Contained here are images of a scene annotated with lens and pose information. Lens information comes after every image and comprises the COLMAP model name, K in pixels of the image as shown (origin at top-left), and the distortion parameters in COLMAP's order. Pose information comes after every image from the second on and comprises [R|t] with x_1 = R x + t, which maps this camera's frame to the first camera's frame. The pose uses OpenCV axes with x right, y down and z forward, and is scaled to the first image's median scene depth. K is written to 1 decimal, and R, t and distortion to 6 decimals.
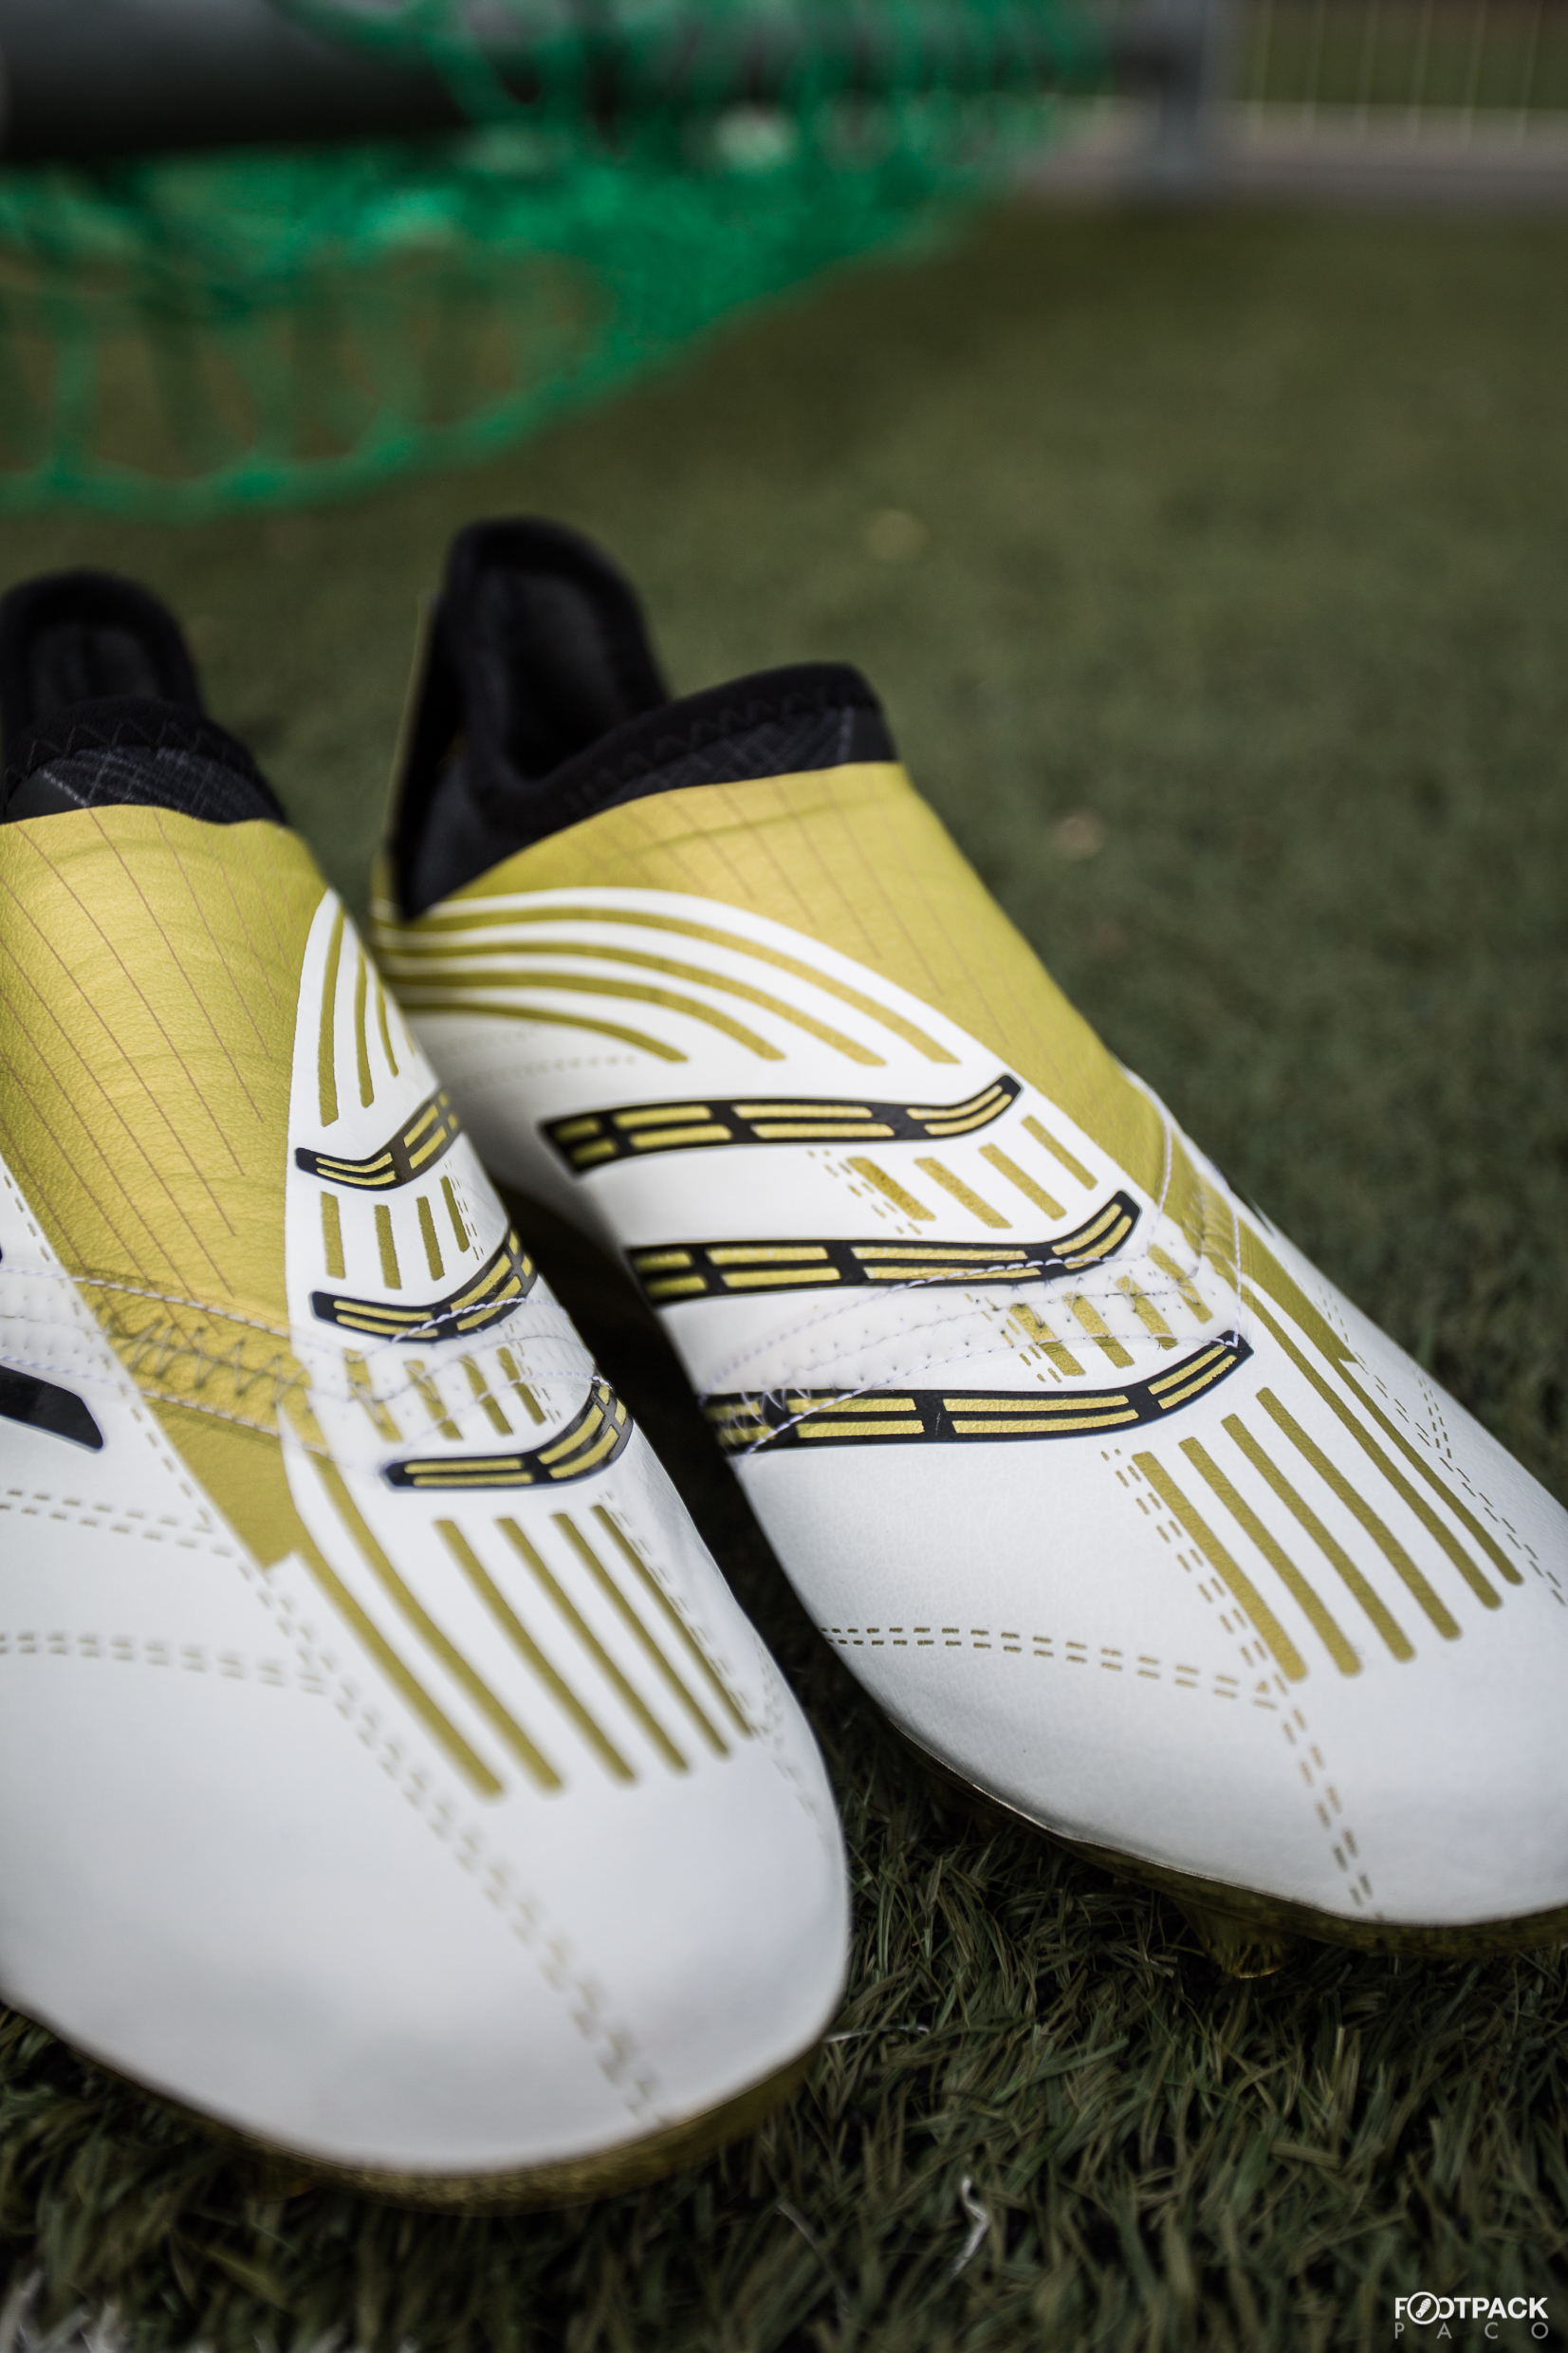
lens RADIAL K [[2481.1, 0, 784.0], [0, 2481.1, 1176.5], [0, 0, 1]] dist [0.083069, 0.029599]
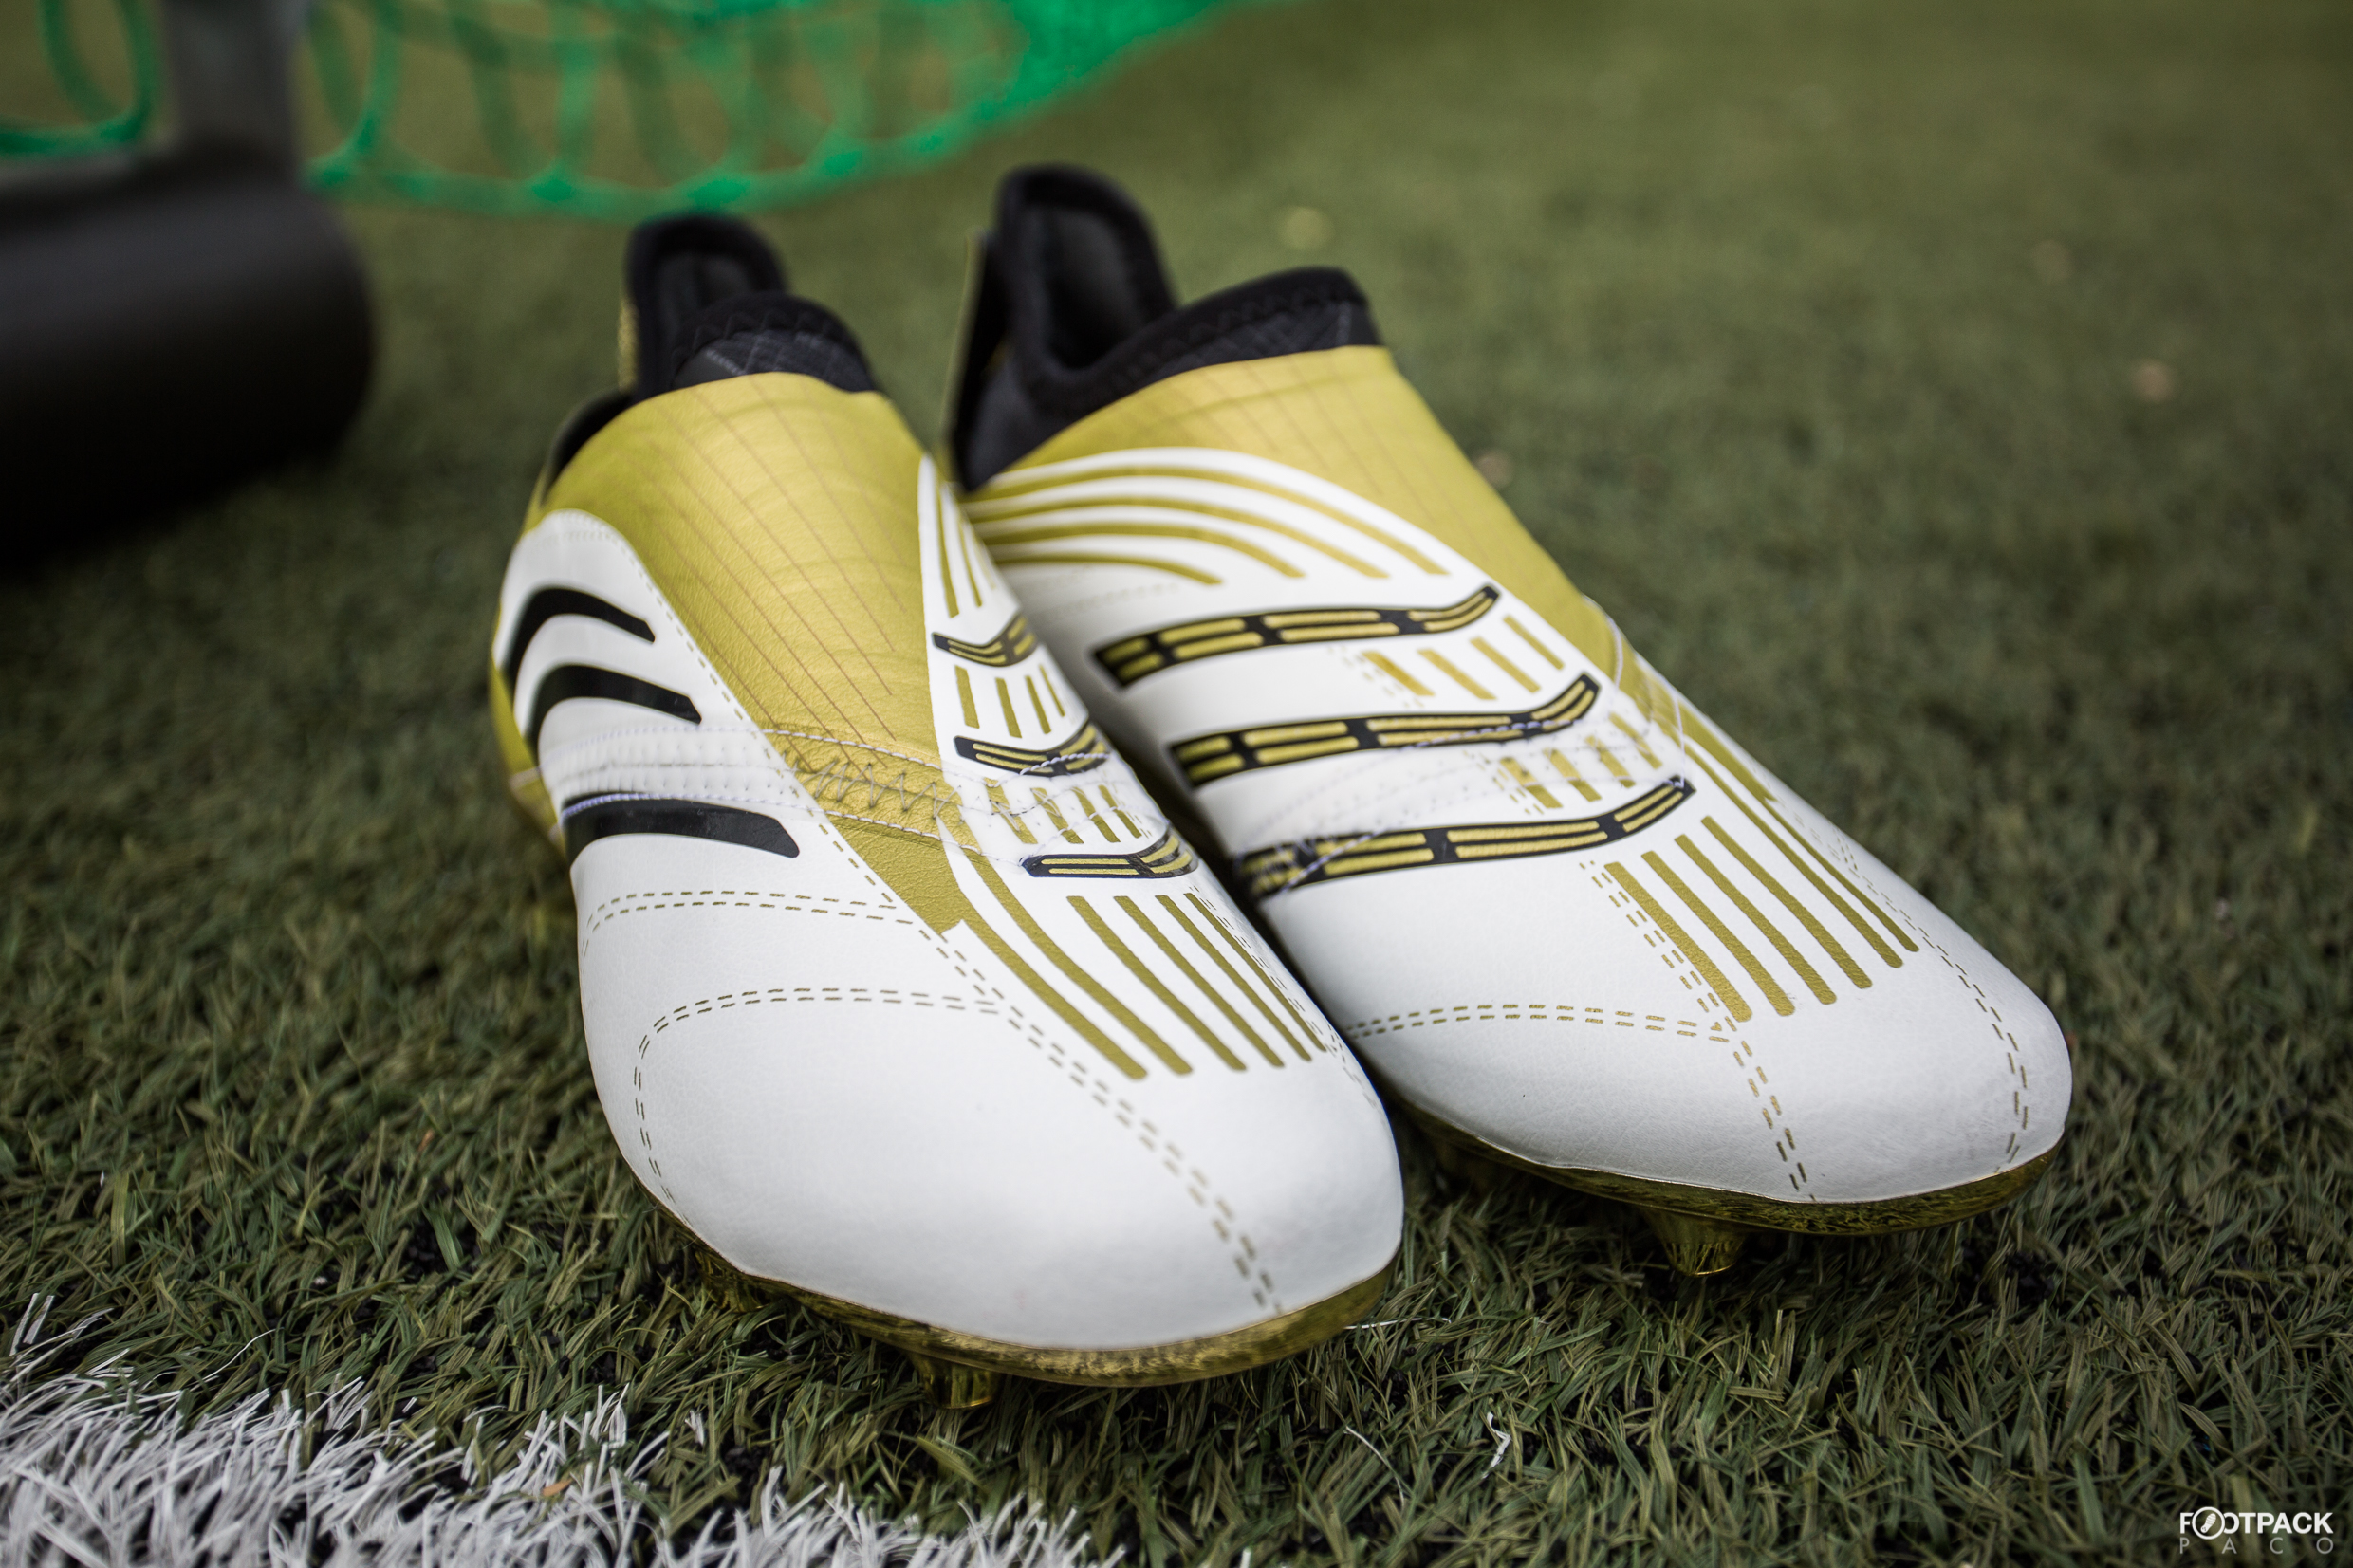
lens RADIAL K [[2389.3, 0, 1176.5], [0, 2389.3, 784.0], [0, 0, 1]] dist [0.094629, 0.000433]
pose [[0.999924, -0.009955, 0.007318, -0.081873], [0.010243, 0.999128, -0.040465, 0.114443], [-0.006909, 0.040537, 0.999154, -0.203206]]
